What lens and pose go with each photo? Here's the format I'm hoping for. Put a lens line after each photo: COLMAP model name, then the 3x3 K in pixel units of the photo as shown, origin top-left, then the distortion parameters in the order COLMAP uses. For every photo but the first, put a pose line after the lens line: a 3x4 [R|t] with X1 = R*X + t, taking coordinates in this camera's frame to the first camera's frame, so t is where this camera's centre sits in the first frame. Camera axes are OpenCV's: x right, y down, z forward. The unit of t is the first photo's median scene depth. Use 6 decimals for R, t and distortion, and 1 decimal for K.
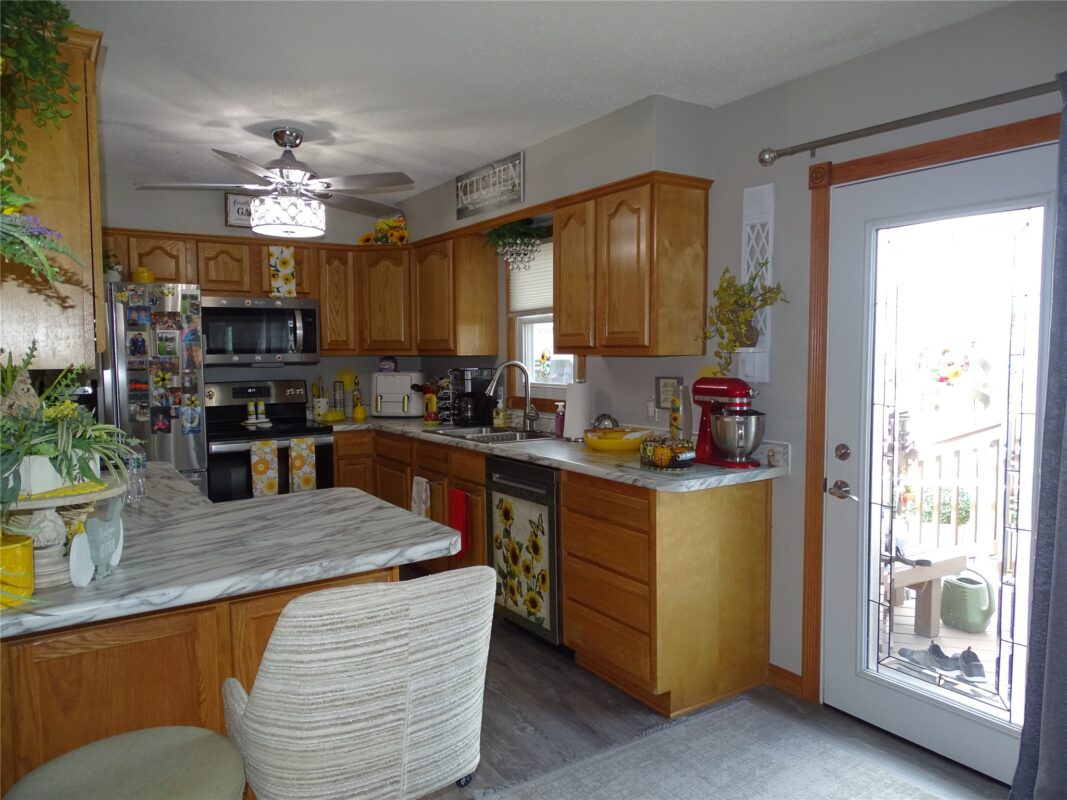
lens RADIAL K [[780.3, 0, 535.8], [0, 780.3, 403.1], [0, 0, 1]] dist [0.018489, -0.008950]
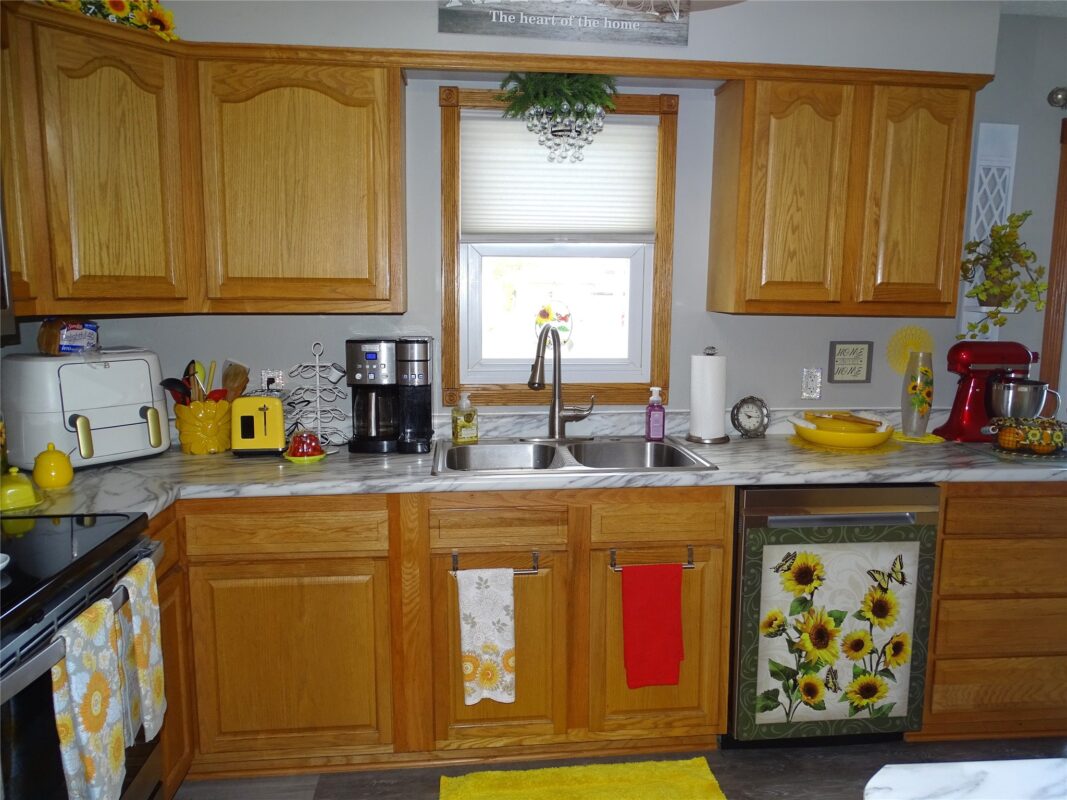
lens RADIAL K [[780.3, 0, 536.6], [0, 780.3, 391.6], [0, 0, 1]] dist [0.018489, -0.008950]
pose [[0.453171, -0.102239, 0.885541, -0.589169], [0.046615, 0.994760, 0.090994, -0.060312], [-0.890204, 0.000043, 0.455562, 0.801922]]
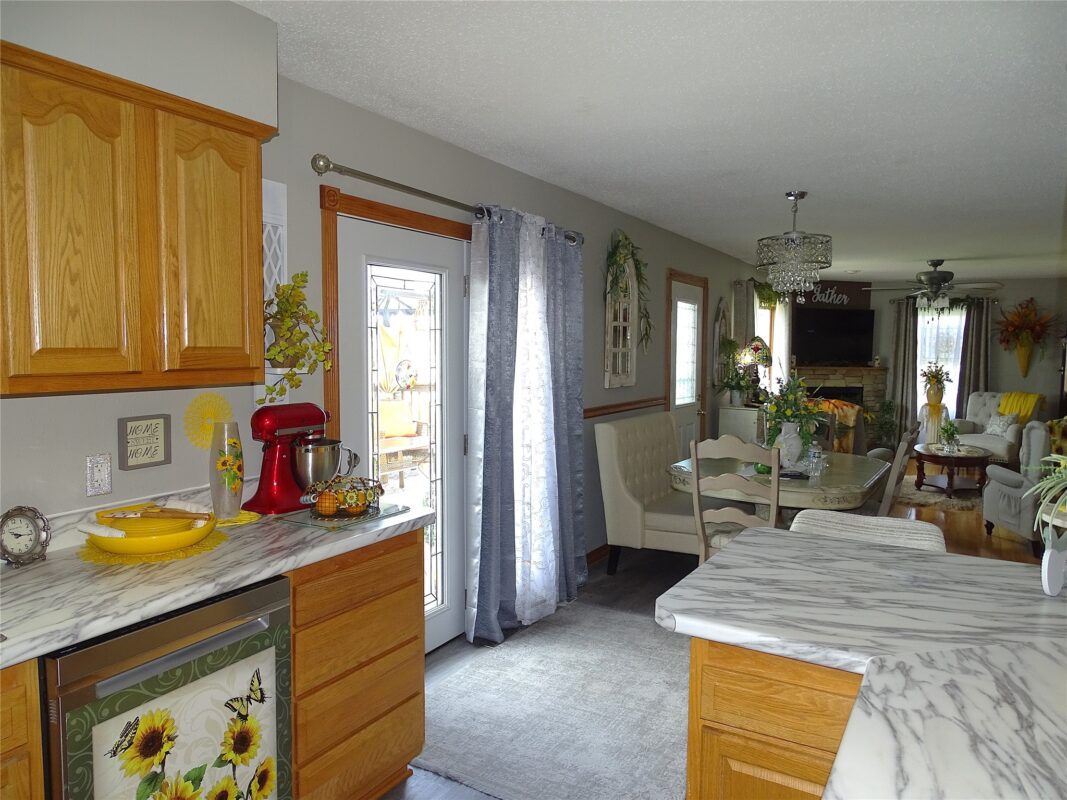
lens RADIAL K [[780.3, 0, 523.8], [0, 780.3, 394.1], [0, 0, 1]] dist [0.018489, -0.008950]
pose [[-0.456054, -0.056774, 0.888139, -0.473511], [0.061936, 0.993519, 0.095314, -0.081298], [-0.887794, 0.098477, -0.449582, 0.878268]]
